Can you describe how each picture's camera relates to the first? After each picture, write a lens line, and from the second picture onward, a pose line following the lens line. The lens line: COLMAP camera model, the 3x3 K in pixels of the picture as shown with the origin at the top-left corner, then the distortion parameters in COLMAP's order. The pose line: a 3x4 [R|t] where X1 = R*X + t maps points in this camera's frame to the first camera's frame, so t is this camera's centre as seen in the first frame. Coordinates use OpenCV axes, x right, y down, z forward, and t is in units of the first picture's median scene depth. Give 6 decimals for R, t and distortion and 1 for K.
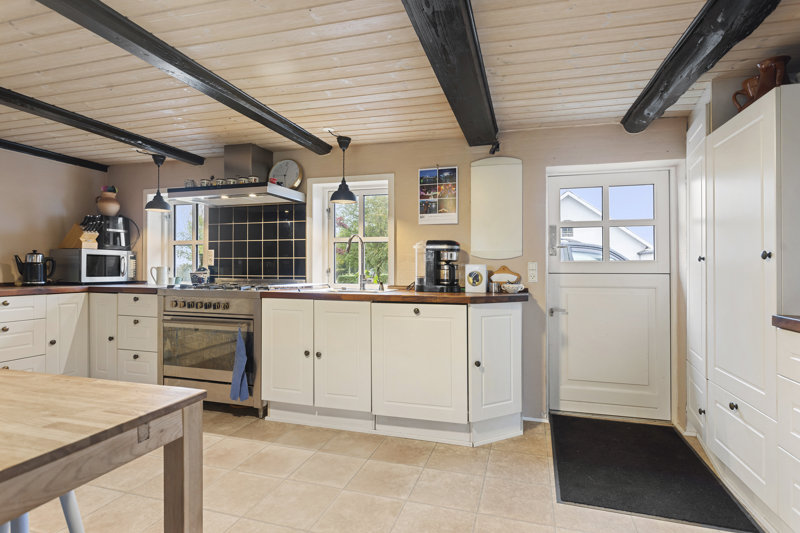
lens RADIAL K [[412.2, 0, 396.3], [0, 412.2, 261.0], [0, 0, 1]] dist [0.000429, 0.002784]
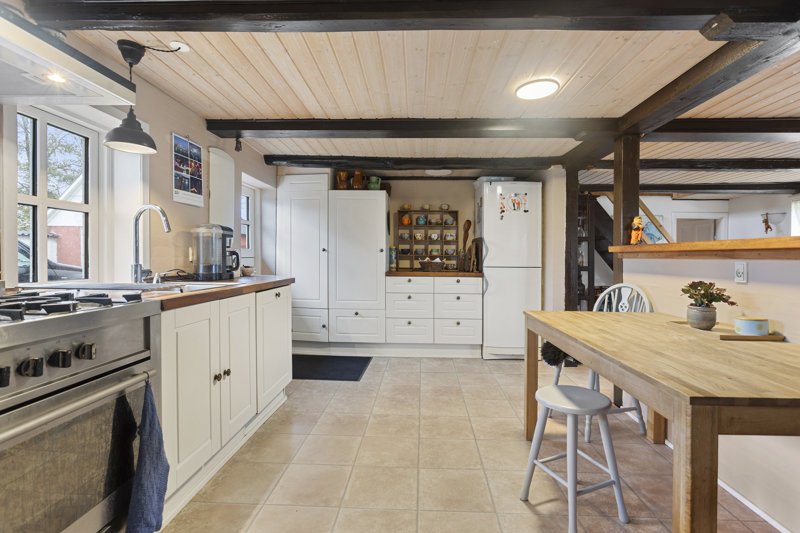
lens RADIAL K [[442.8, 0, 381.1], [0, 442.8, 254.8], [0, 0, 1]] dist [0.002752, 0.000268]
pose [[-0.268514, -0.004363, 0.963266, -0.804156], [-0.023712, 0.999717, -0.002081, 0.008795], [-0.962984, -0.023400, -0.268541, 0.749600]]
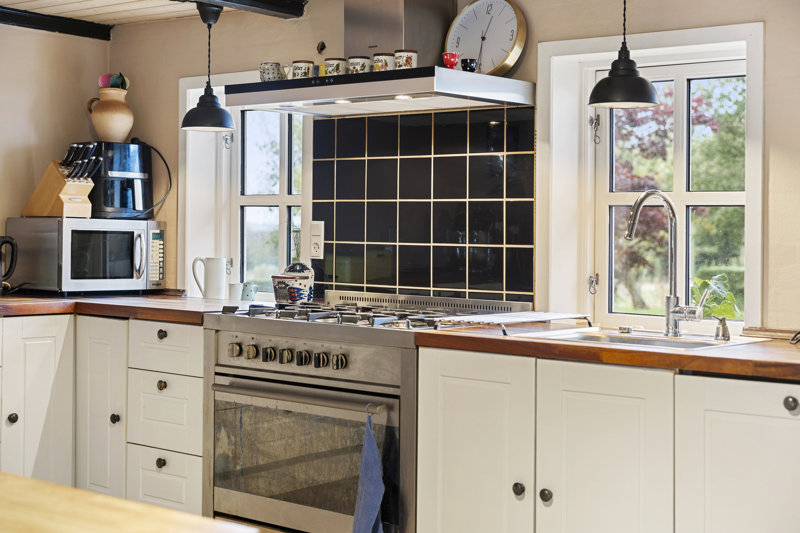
lens RADIAL K [[1206.5, 0, 381.0], [0, 1206.5, 239.5], [0, 0, 1]] dist [-0.029967, 0.000000]
pose [[0.924259, 0.010801, -0.381613, 0.084745], [-0.005864, 0.999883, 0.014098, -0.030226], [0.381721, -0.010792, 0.924215, -0.114161]]
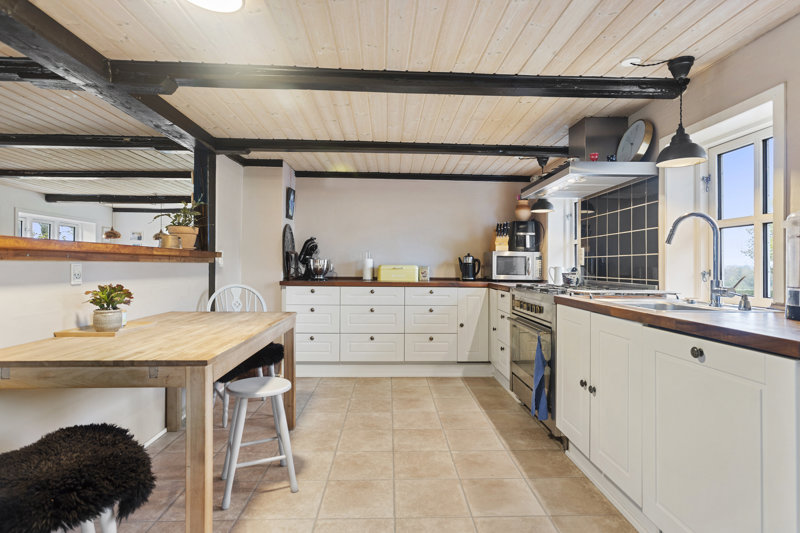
lens RADIAL K [[412.2, 0, 384.4], [0, 412.2, 264.7], [0, 0, 1]] dist [0.000429, 0.002784]
pose [[0.346353, -0.000650, -0.938104, 0.277505], [0.004110, 0.999991, 0.000824, 0.007977], [0.938095, -0.004141, 0.346353, 0.329142]]
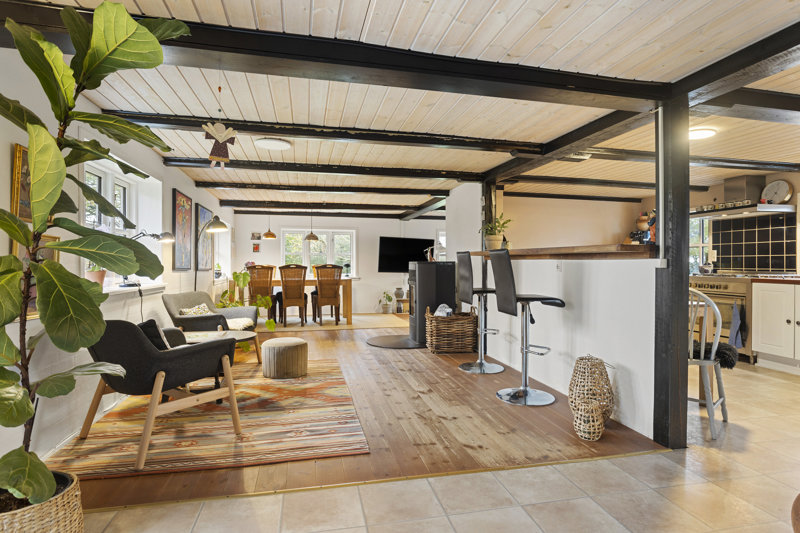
lens RADIAL K [[388.9, 0, 441.0], [0, 388.9, 264.0], [0, 0, 1]] dist [-0.006783, -0.000189]
pose [[0.511704, 0.003428, -0.859155, 0.252840], [0.007681, 0.999934, 0.008565, 0.001442], [0.859128, -0.010982, 0.511643, -0.575235]]
